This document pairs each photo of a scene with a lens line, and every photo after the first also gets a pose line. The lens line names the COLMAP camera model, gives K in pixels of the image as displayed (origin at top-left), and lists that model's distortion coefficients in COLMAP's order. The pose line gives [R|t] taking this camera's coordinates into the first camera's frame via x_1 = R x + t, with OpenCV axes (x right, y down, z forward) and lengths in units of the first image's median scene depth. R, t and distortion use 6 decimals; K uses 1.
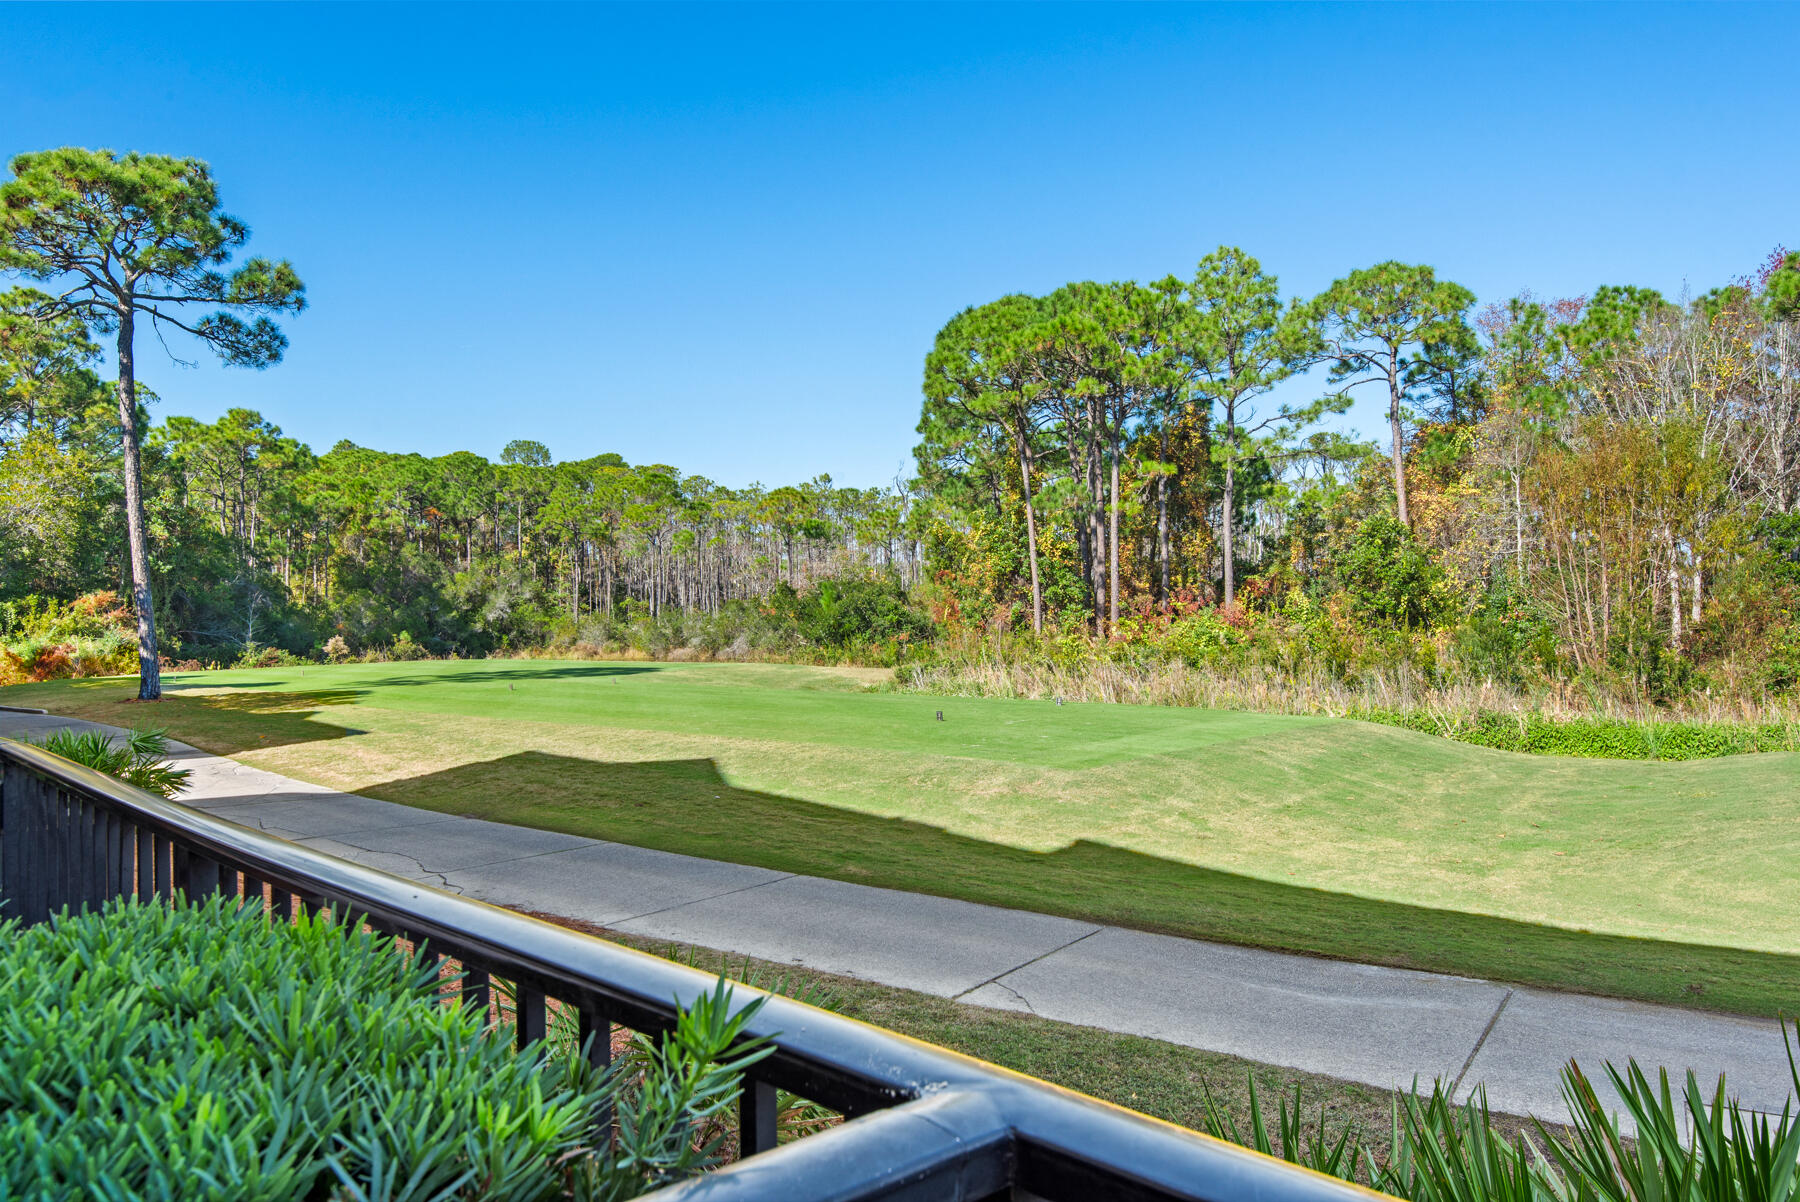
lens RADIAL K [[1210.6, 0, 918.9], [0, 1210.6, 611.8], [0, 0, 1]] dist [-0.003473, -0.002549]
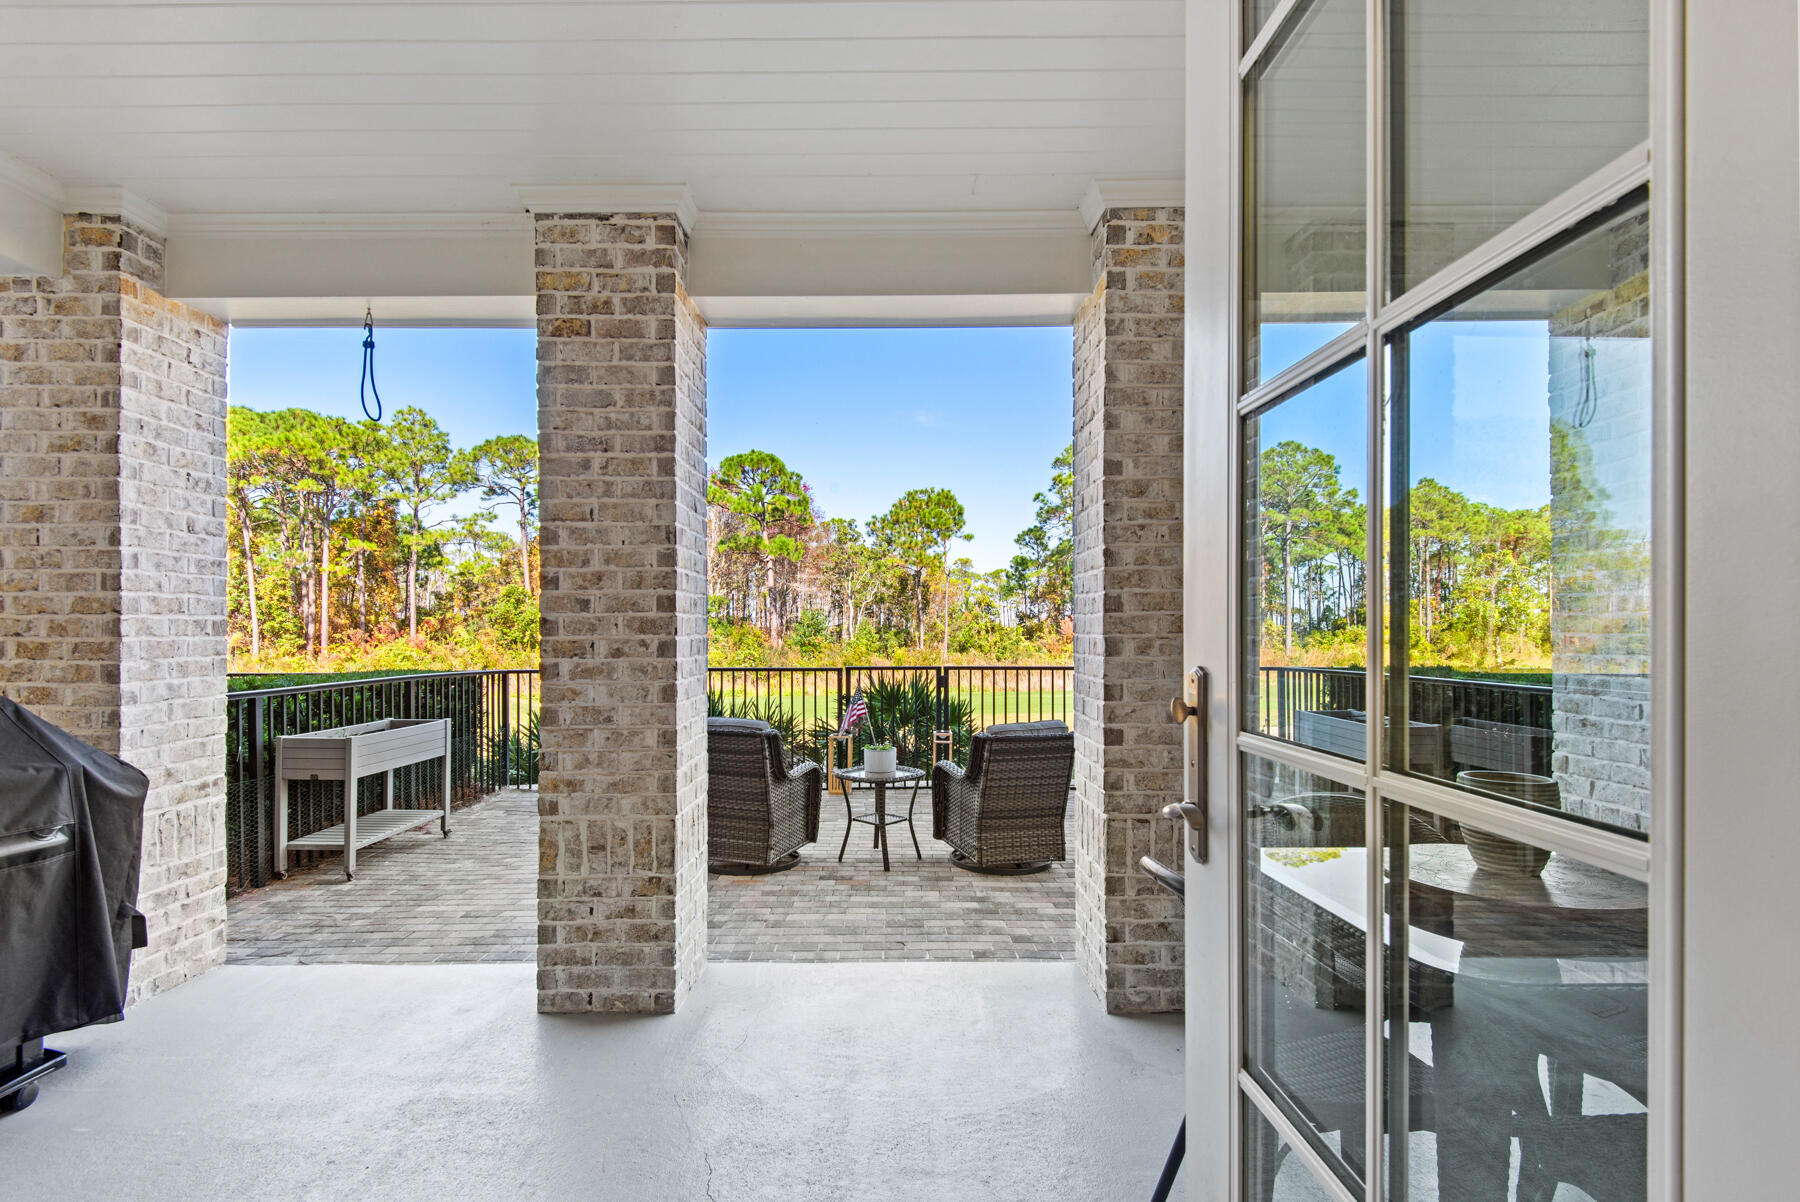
lens RADIAL K [[811.4, 0, 886.7], [0, 811.4, 634.1], [0, 0, 1]] dist [0.009507, -0.009904]
pose [[0.698441, 0.010176, 0.715595, -0.065100], [-0.004215, 0.999940, -0.010105, -0.000056], [-0.715655, 0.004042, 0.698442, -0.162918]]
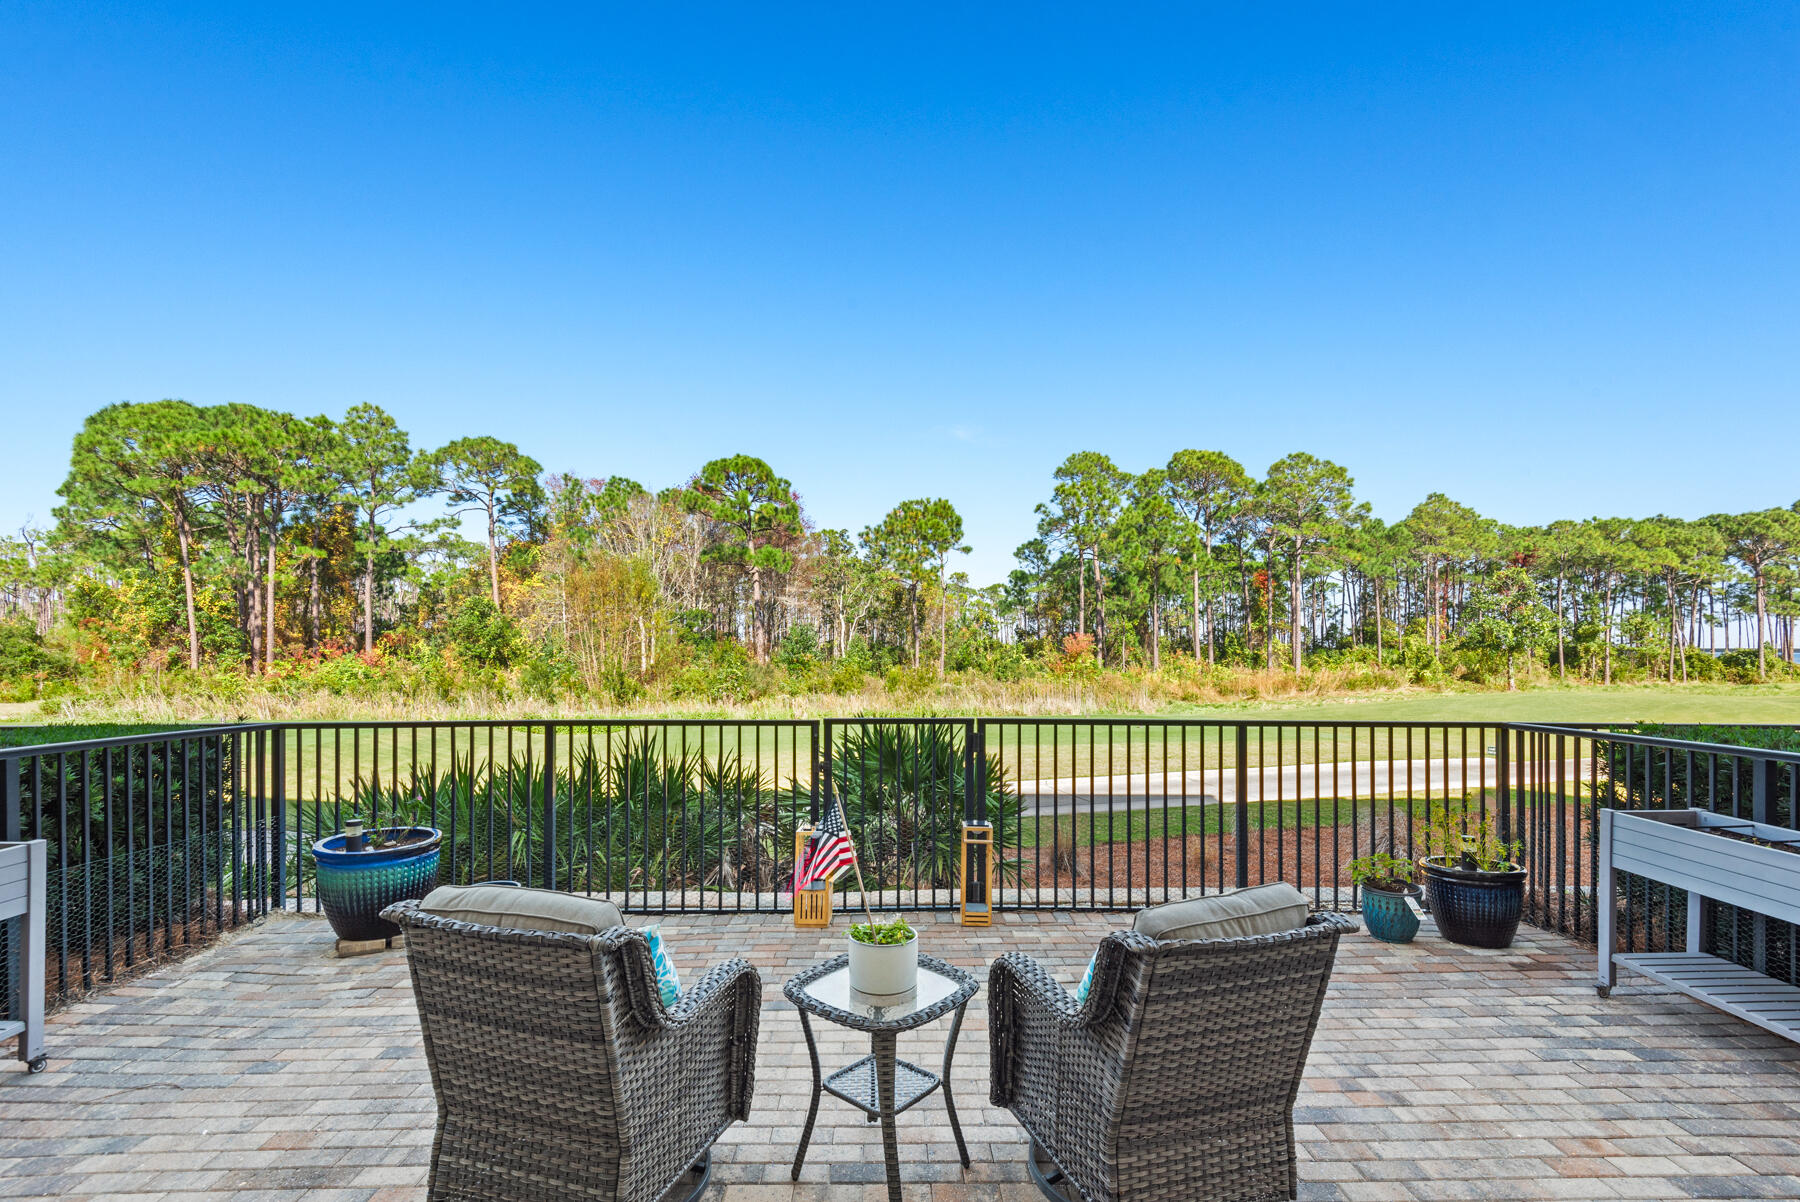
lens RADIAL K [[811.4, 0, 895.1], [0, 811.4, 652.2], [0, 0, 1]] dist [0.009507, -0.009904]
pose [[0.684163, 0.011218, 0.729243, -0.021142], [-0.008969, 0.999936, -0.006967, -0.003159], [-0.729274, -0.001774, 0.684219, -0.118219]]
